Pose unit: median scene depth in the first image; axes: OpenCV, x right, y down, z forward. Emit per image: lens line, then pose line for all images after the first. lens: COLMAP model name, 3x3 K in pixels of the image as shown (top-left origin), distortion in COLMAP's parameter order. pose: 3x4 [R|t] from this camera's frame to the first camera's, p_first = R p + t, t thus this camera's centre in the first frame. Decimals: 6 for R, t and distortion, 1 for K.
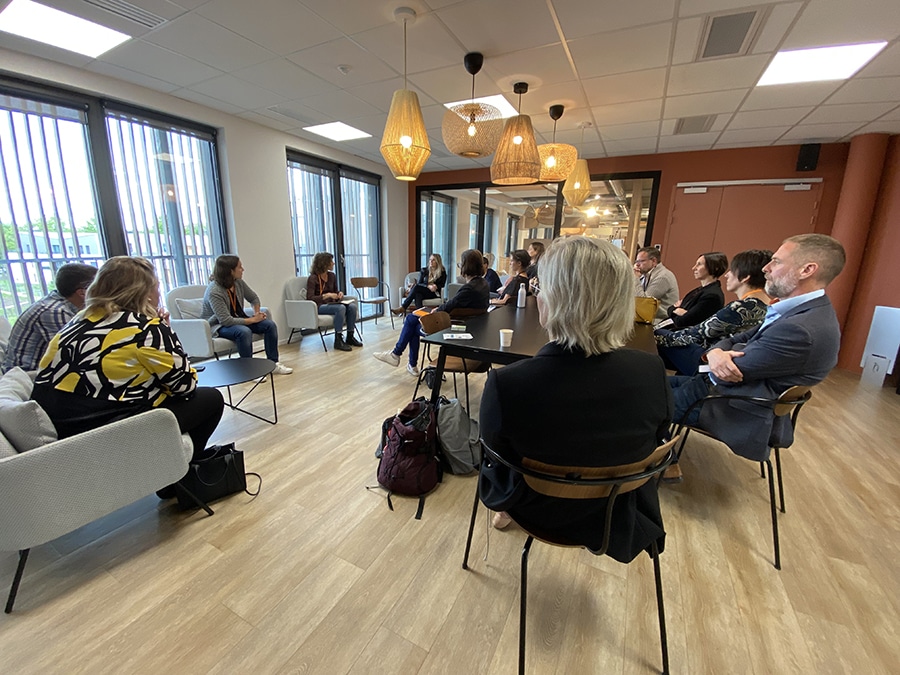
lens RADIAL K [[360.8, 0, 450.0], [0, 360.8, 337.5], [0, 0, 1]] dist [0.027166, -0.008707]
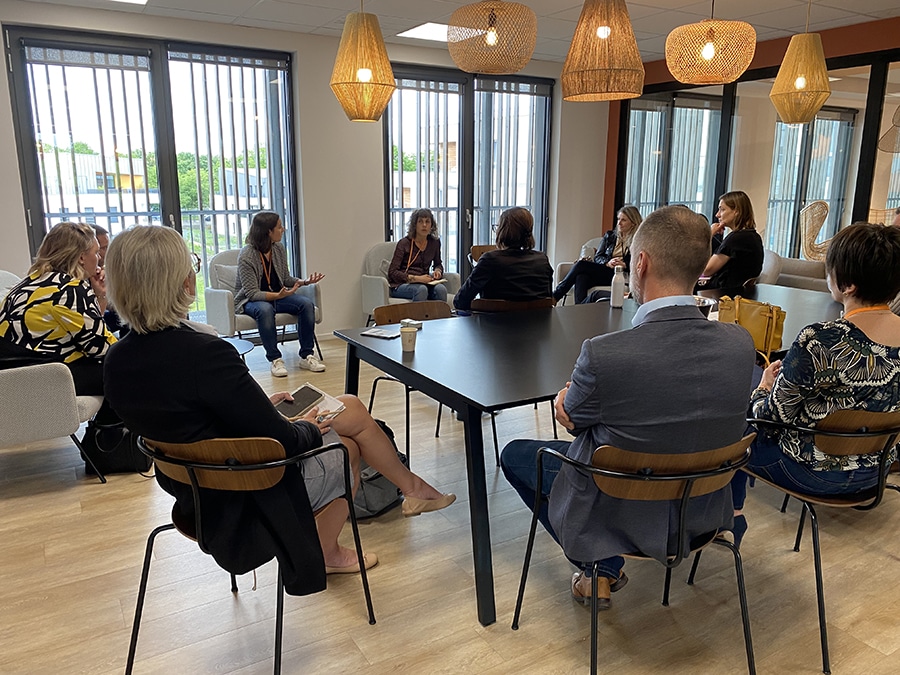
lens RADIAL K [[675.4, 0, 450.0], [0, 675.4, 337.5], [0, 0, 1]] dist [0.087628, 0.004096]
pose [[0.848180, 0.110433, -0.518069, 1.196769], [-0.122452, 0.992413, 0.011068, -0.043287], [0.515361, 0.054051, 0.855267, -0.159074]]
